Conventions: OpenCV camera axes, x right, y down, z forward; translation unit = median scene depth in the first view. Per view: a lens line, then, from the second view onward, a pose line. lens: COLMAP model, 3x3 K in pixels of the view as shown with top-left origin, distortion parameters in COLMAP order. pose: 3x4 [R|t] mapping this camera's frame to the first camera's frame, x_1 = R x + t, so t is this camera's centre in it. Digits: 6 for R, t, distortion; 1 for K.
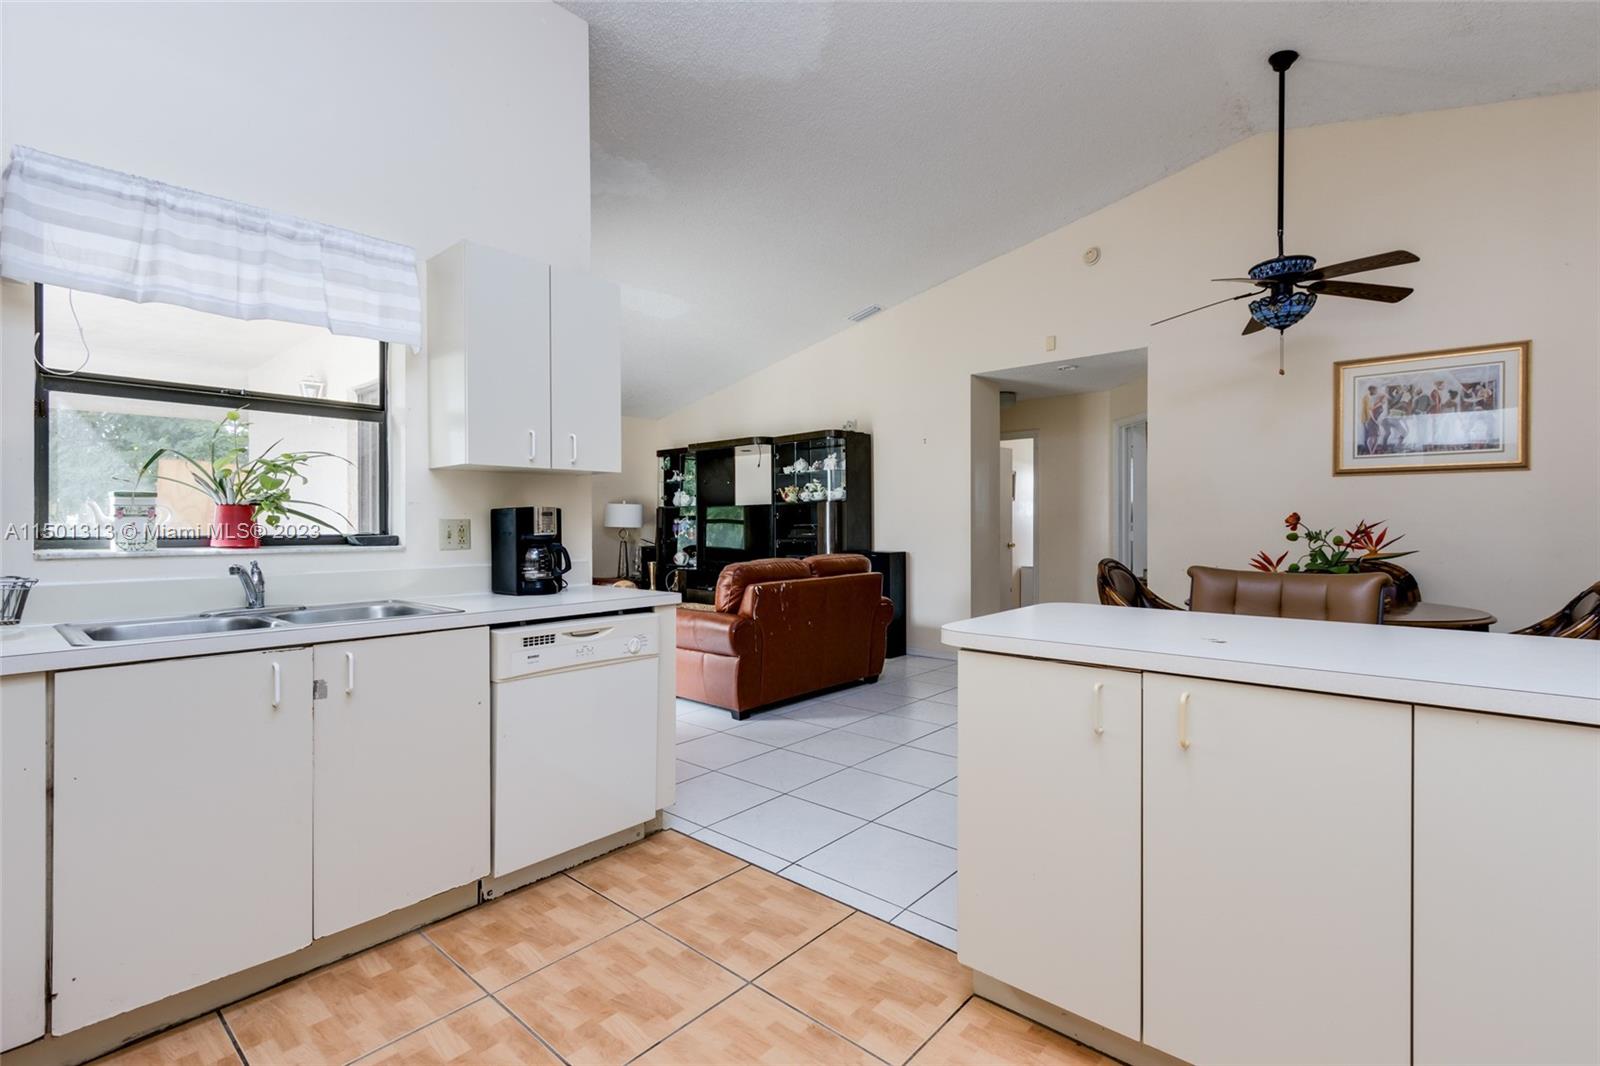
lens RADIAL K [[730.5, 0, 812.1], [0, 730.5, 528.4], [0, 0, 1]] dist [0.005468, -0.002313]
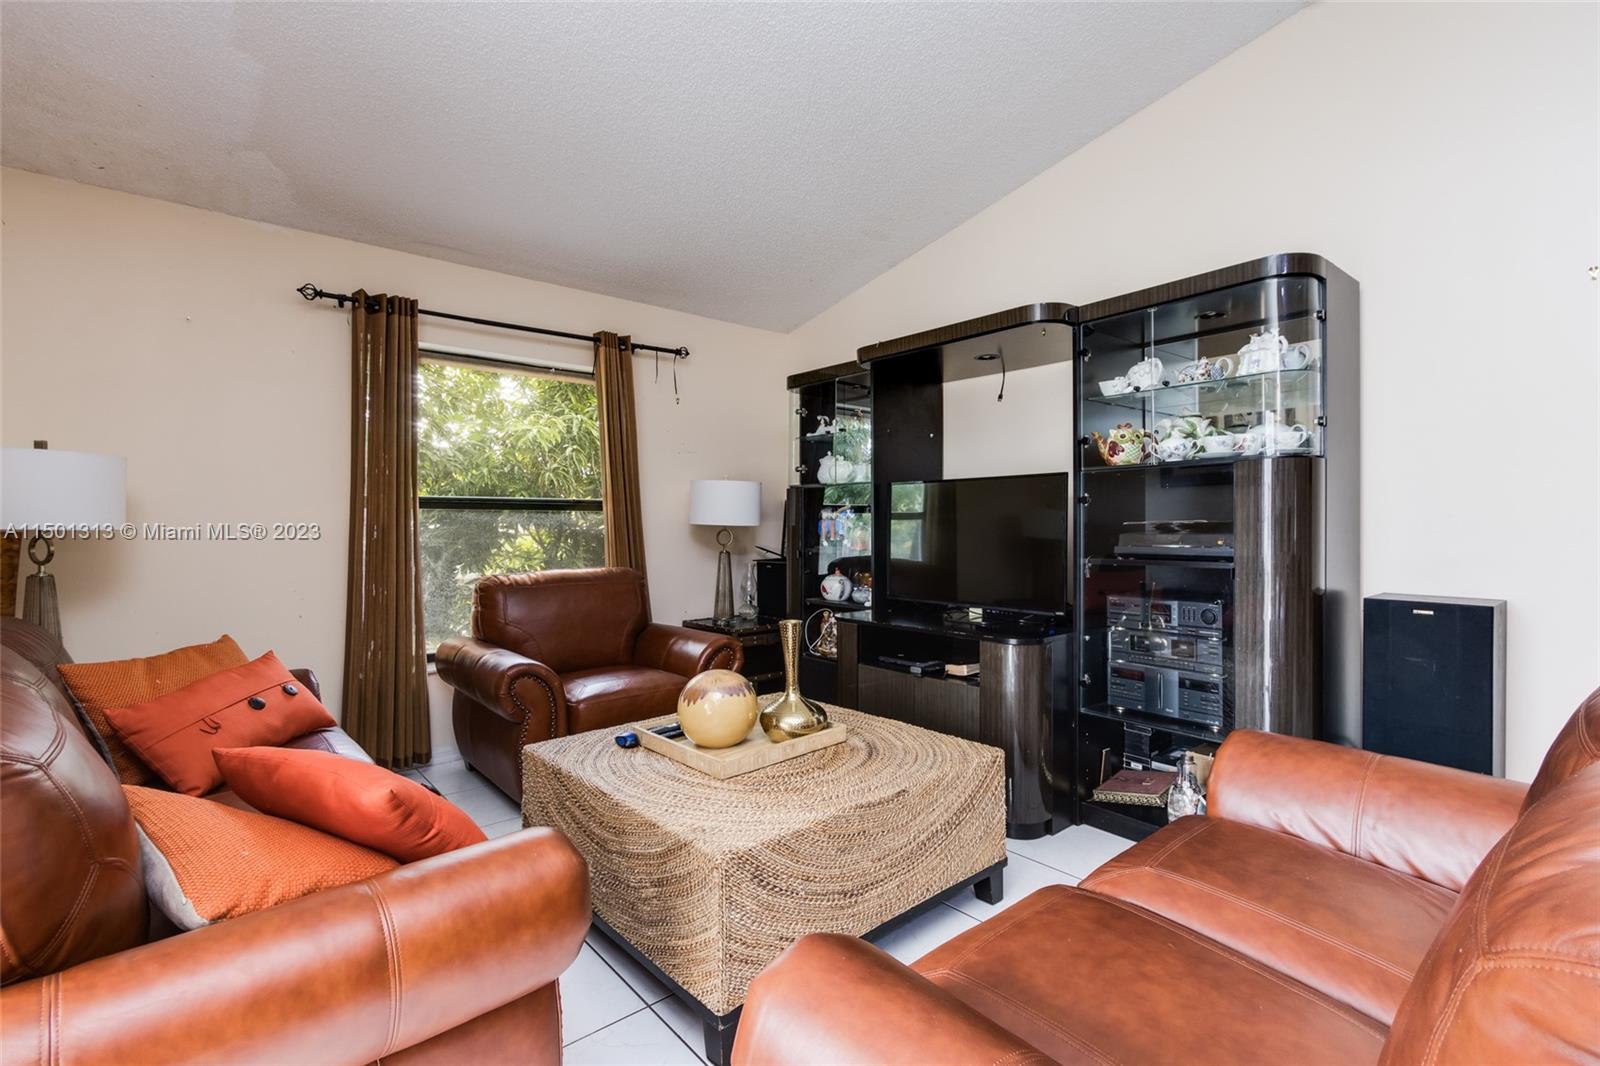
lens RADIAL K [[730.5, 0, 805.7], [0, 730.5, 524.5], [0, 0, 1]] dist [0.005468, -0.002313]
pose [[0.988618, -0.000537, -0.150449, -0.217558], [0.000977, 0.999995, 0.002853, -0.006362], [0.150447, -0.002967, 0.988614, 0.875563]]
